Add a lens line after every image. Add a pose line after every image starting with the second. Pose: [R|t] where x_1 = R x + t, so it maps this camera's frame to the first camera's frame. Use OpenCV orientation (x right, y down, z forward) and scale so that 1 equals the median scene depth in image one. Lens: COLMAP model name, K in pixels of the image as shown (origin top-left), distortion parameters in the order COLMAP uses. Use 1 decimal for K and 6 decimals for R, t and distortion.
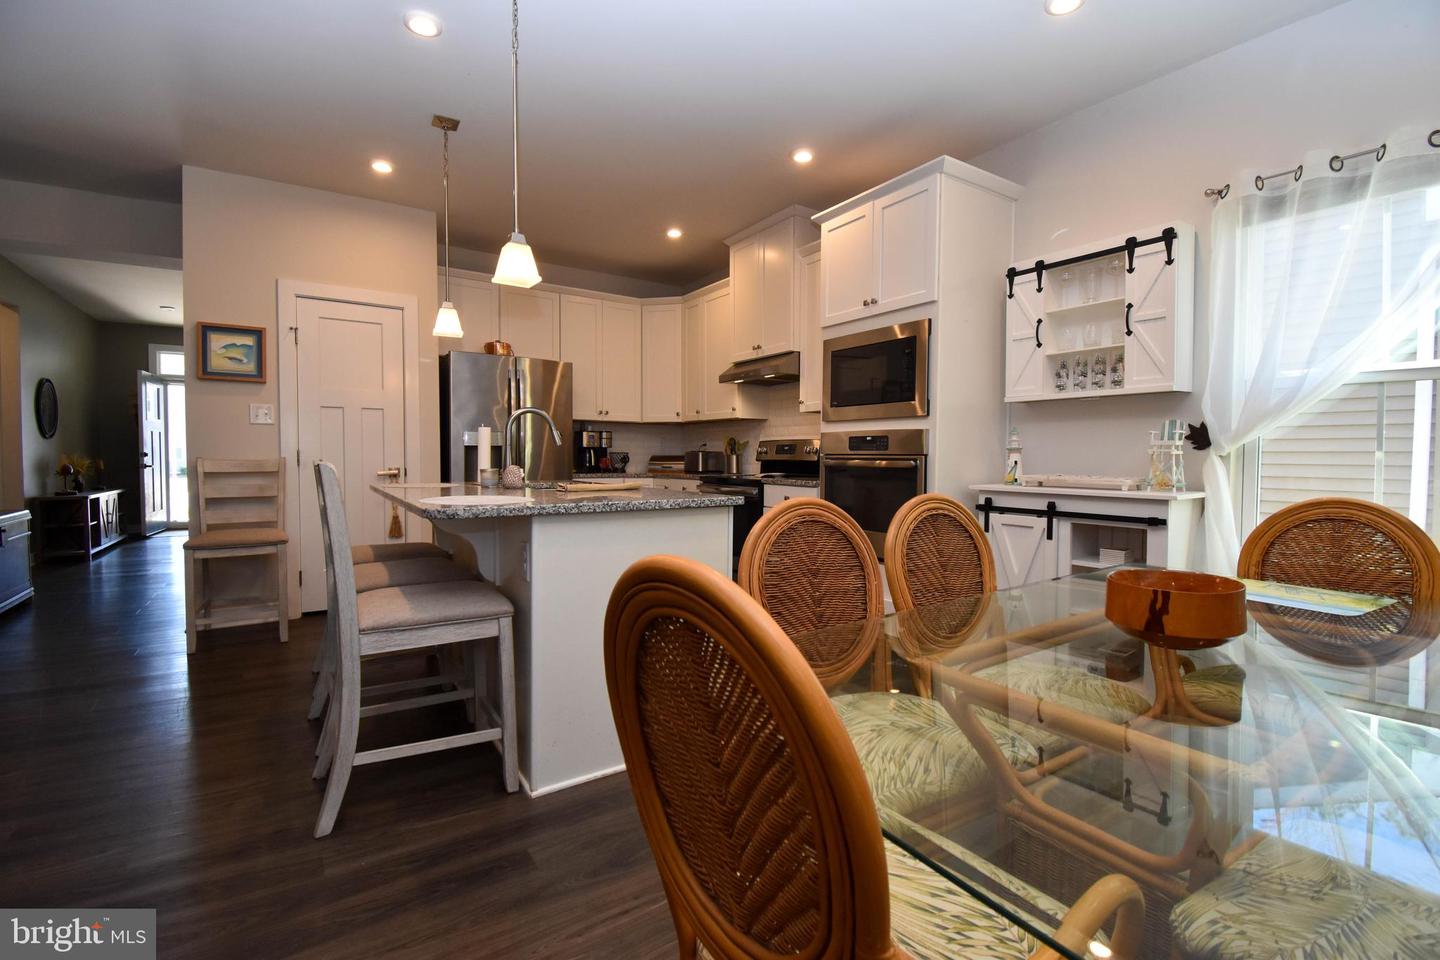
lens RADIAL K [[642.2, 0, 725.2], [0, 642.2, 476.5], [0, 0, 1]] dist [0.018238, -0.023425]
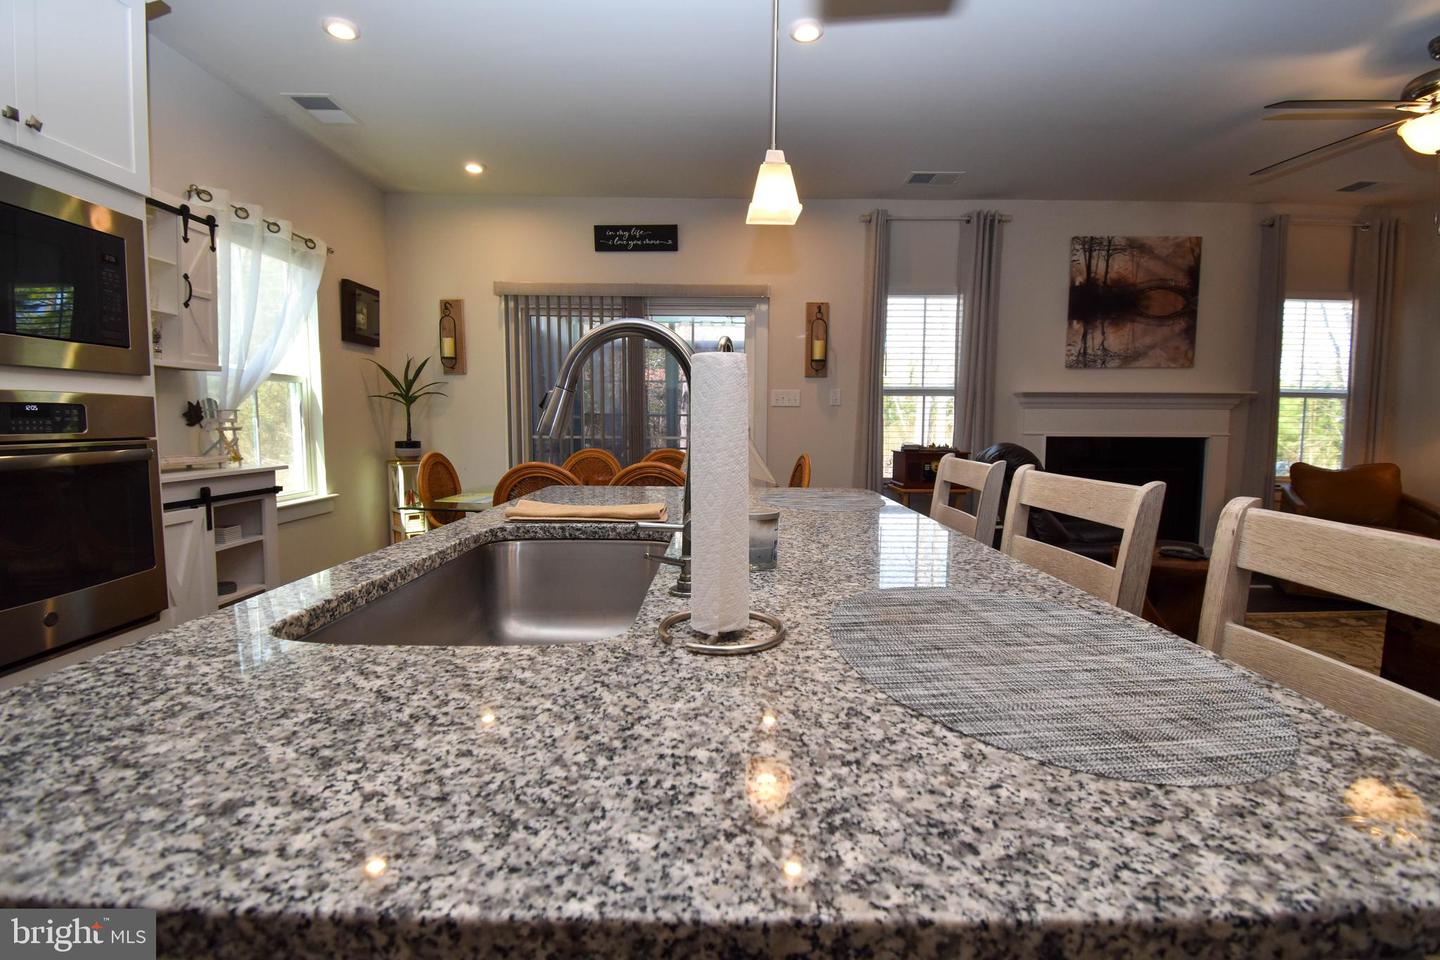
lens RADIAL K [[635.5, 0, 723.2], [0, 635.5, 477.4], [0, 0, 1]] dist [0.018927, -0.025687]
pose [[-0.834027, -0.057161, 0.548755, -0.426742], [0.008184, 0.993227, 0.115898, -0.053133], [-0.551663, 0.101153, -0.827911, 1.023196]]
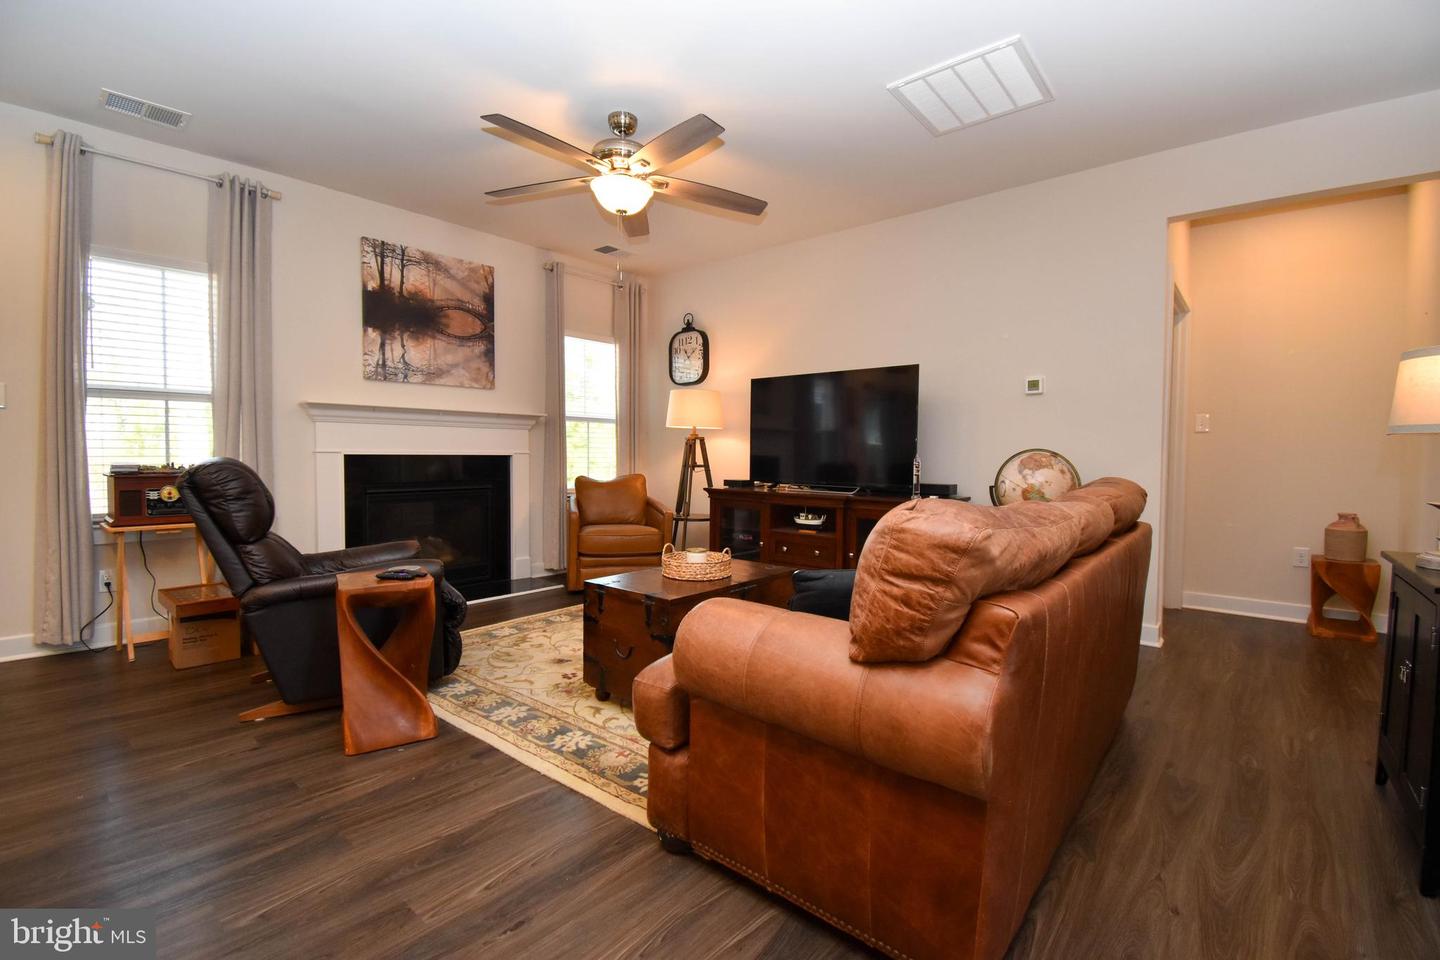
lens RADIAL K [[635.5, 0, 723.2], [0, 635.5, 477.4], [0, 0, 1]] dist [0.018927, -0.025687]
pose [[-0.964088, -0.002630, -0.265568, -0.605915], [-0.020863, 0.997611, 0.065857, -0.029421], [0.264761, 0.069033, -0.961840, 0.865075]]
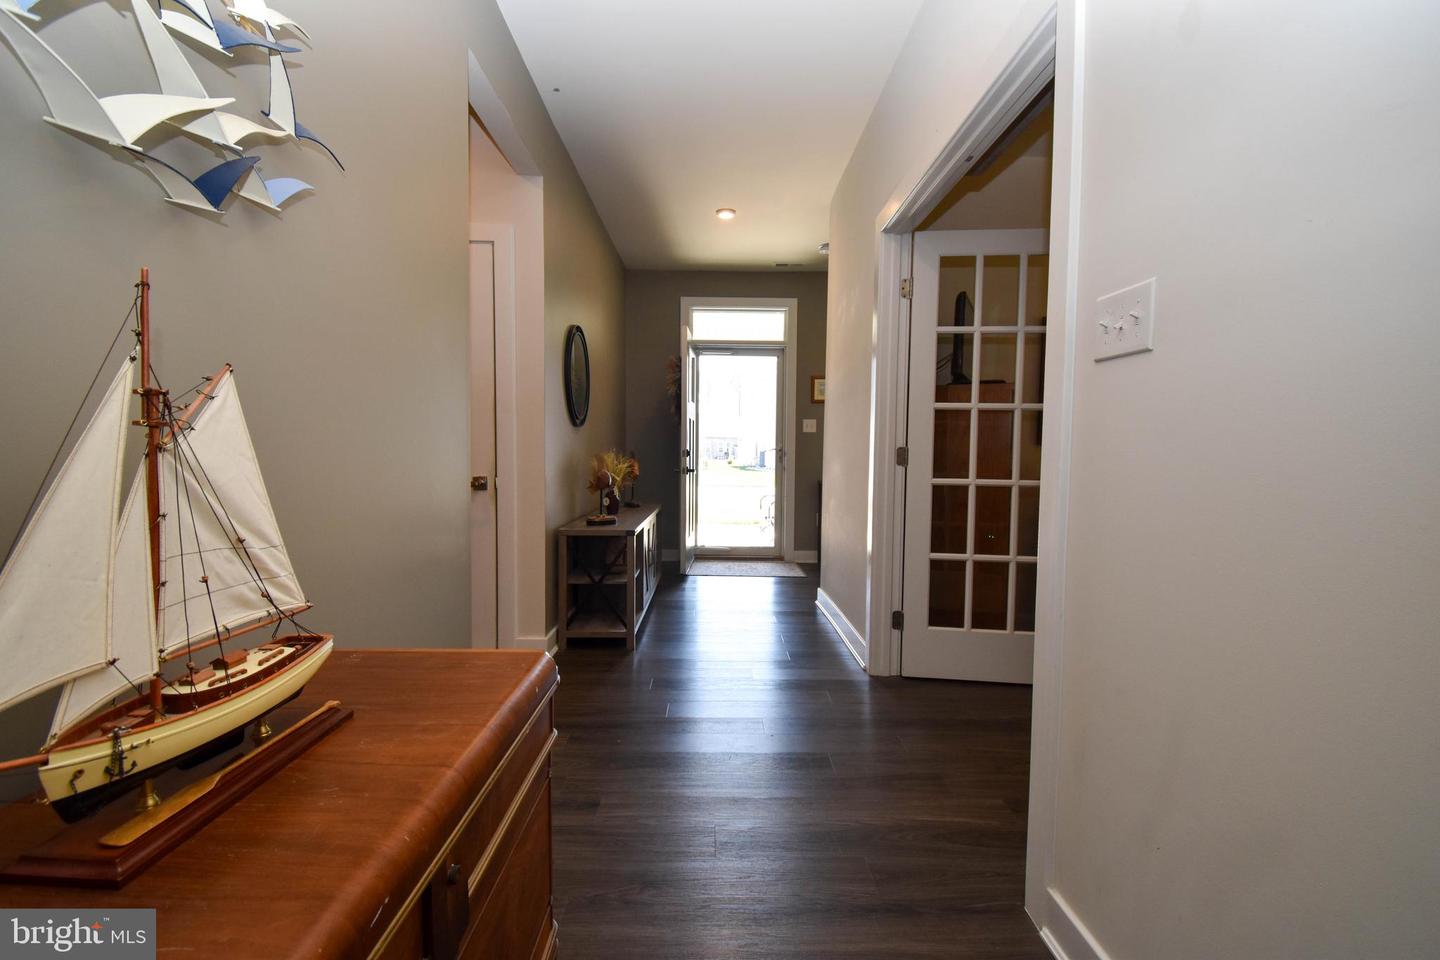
lens RADIAL K [[642.2, 0, 725.2], [0, 642.2, 476.5], [0, 0, 1]] dist [0.018238, -0.023425]
pose [[0.838322, 0.025823, -0.544564, -1.049860], [-0.024771, 0.999650, 0.009271, -0.034707], [0.544613, 0.005718, 0.838668, 0.967171]]
